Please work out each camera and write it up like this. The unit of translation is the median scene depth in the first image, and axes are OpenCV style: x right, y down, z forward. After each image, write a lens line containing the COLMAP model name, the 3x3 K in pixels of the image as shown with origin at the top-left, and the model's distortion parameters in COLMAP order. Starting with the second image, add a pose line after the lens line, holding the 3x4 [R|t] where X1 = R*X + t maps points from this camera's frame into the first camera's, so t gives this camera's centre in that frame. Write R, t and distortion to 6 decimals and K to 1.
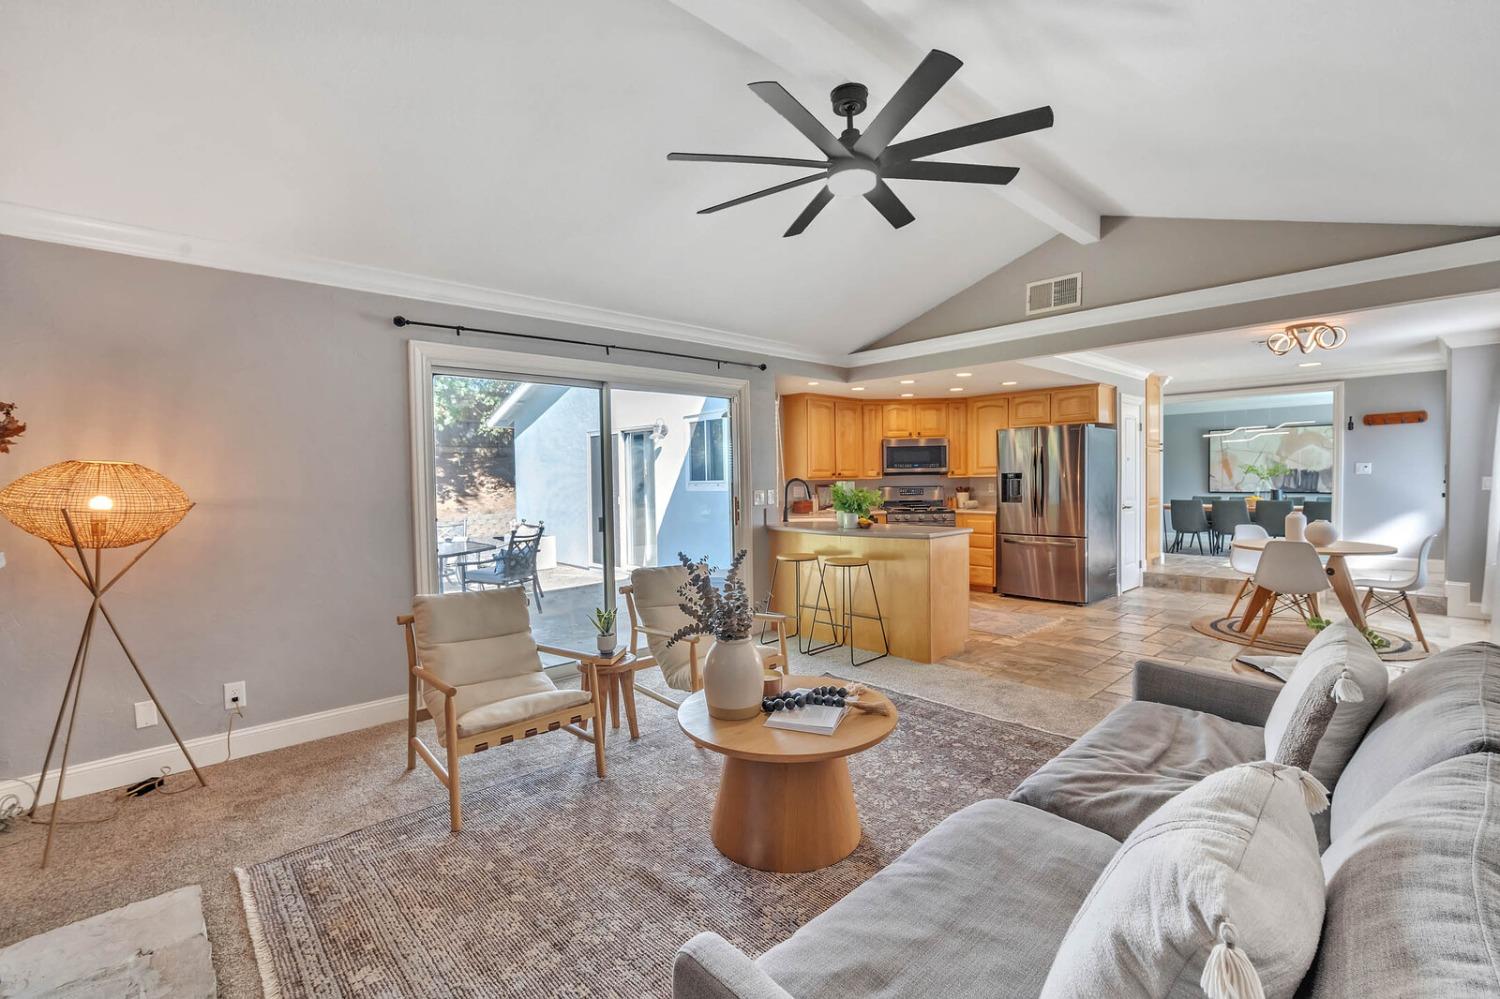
lens RADIAL K [[656.3, 0, 750.8], [0, 656.3, 497.5], [0, 0, 1]] dist [-0.016719, 0.005090]
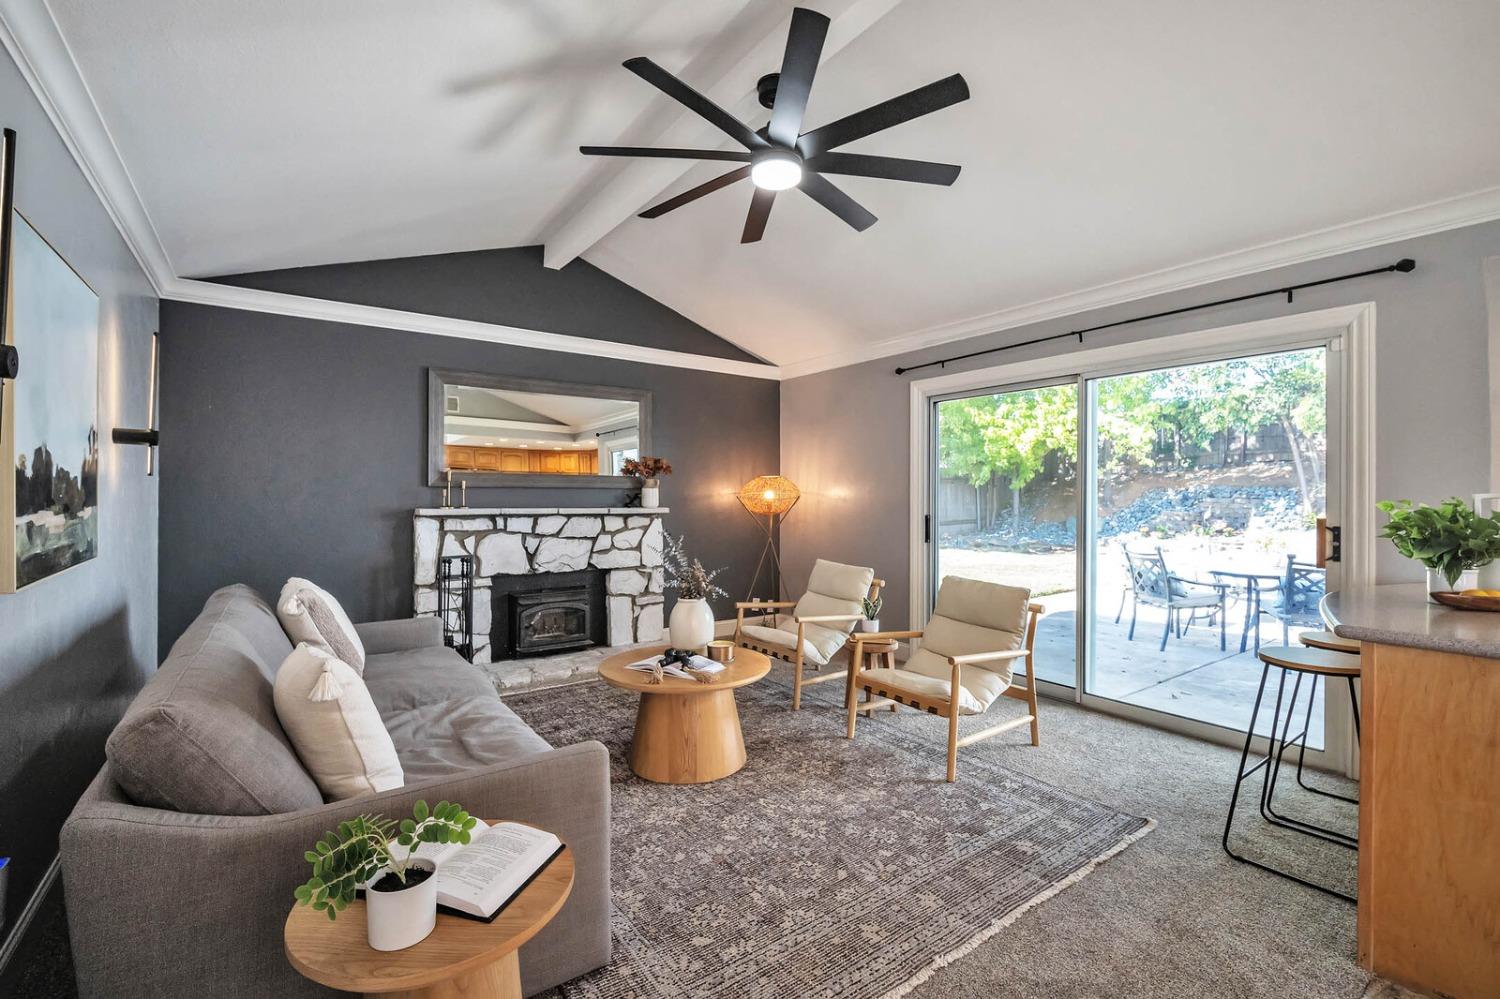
lens RADIAL K [[656.3, 0, 750.8], [0, 656.3, 497.5], [0, 0, 1]] dist [-0.016719, 0.005090]
pose [[-0.129167, 0.016870, -0.991479, 0.435693], [-0.034031, 0.999191, 0.021434, -0.010468], [0.991039, 0.036510, -0.128488, 0.428840]]
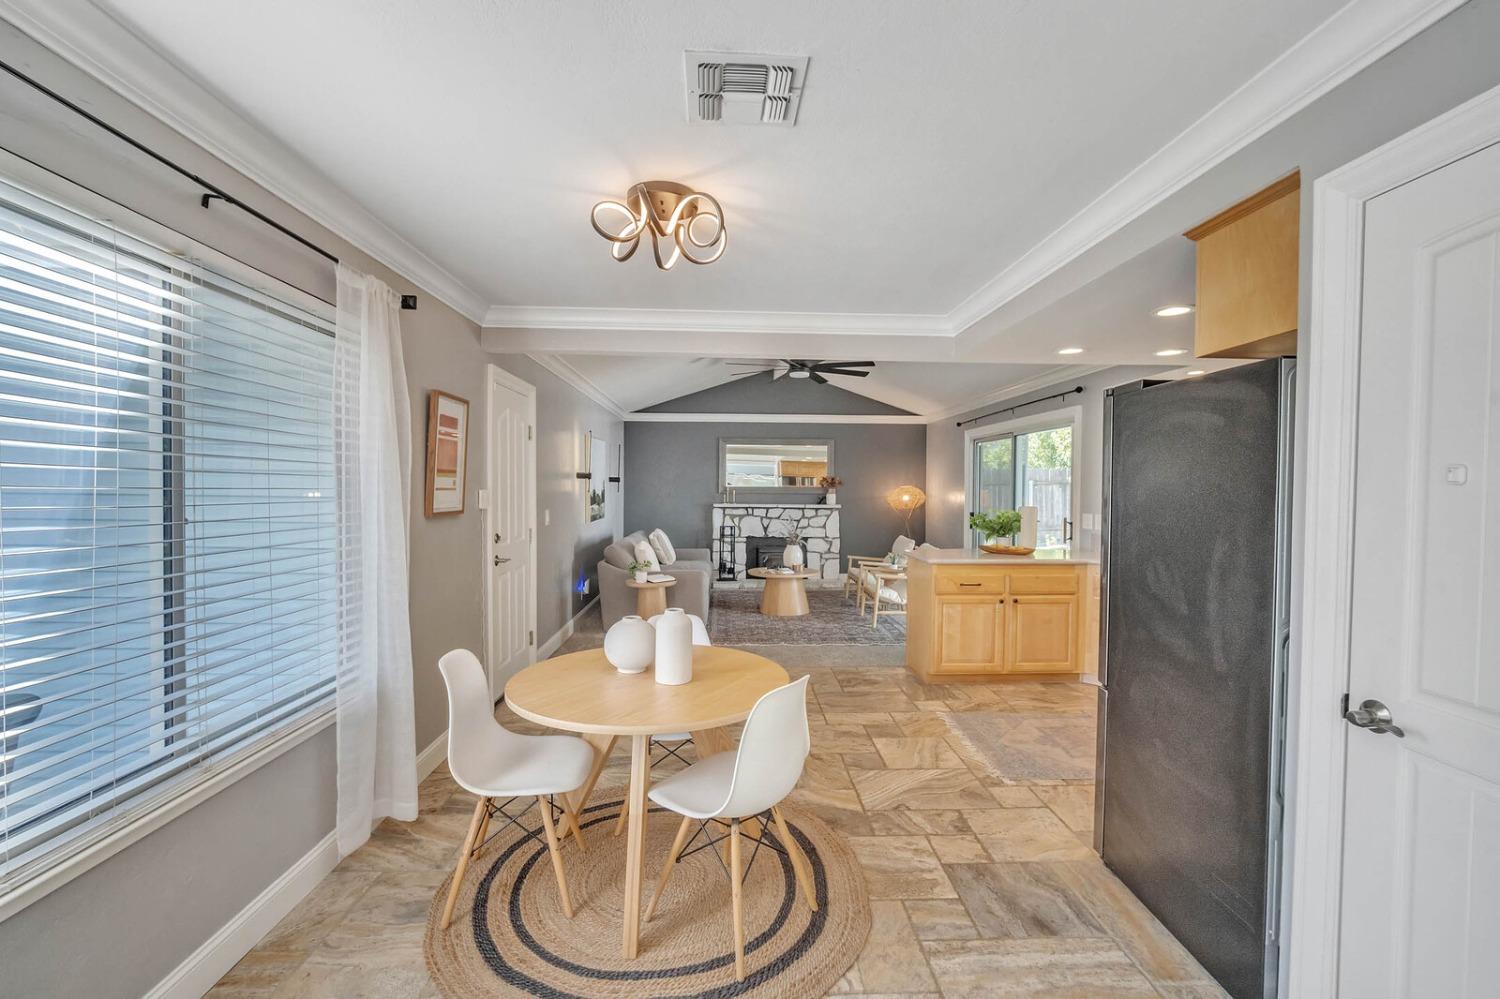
lens RADIAL K [[656.3, 0, 750.8], [0, 656.3, 497.5], [0, 0, 1]] dist [-0.016719, 0.005090]
pose [[-0.653043, 0.024306, -0.756930, 0.823572], [-0.020834, 0.998530, 0.050038, -0.056414], [0.757034, 0.048447, -0.651577, 0.957305]]
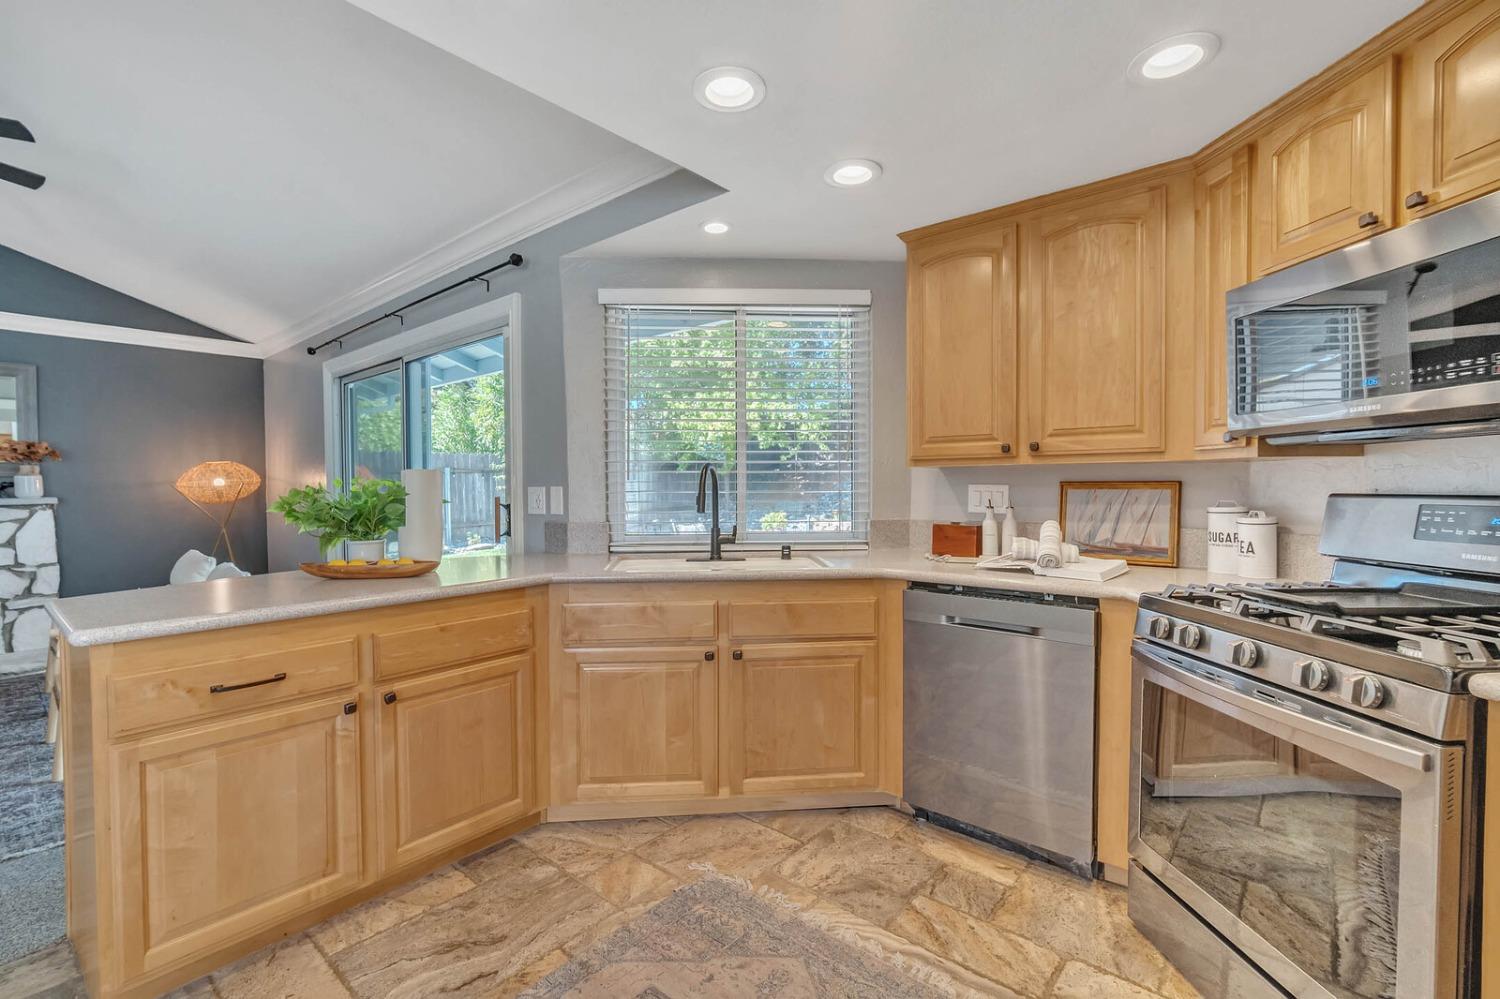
lens RADIAL K [[656.3, 0, 750.8], [0, 656.3, 497.5], [0, 0, 1]] dist [-0.016719, 0.005090]
pose [[0.120899, 0.034488, -0.992066, 0.439662], [-0.026211, 0.999159, 0.031540, -0.018570], [0.992319, 0.022190, 0.121701, 0.848160]]
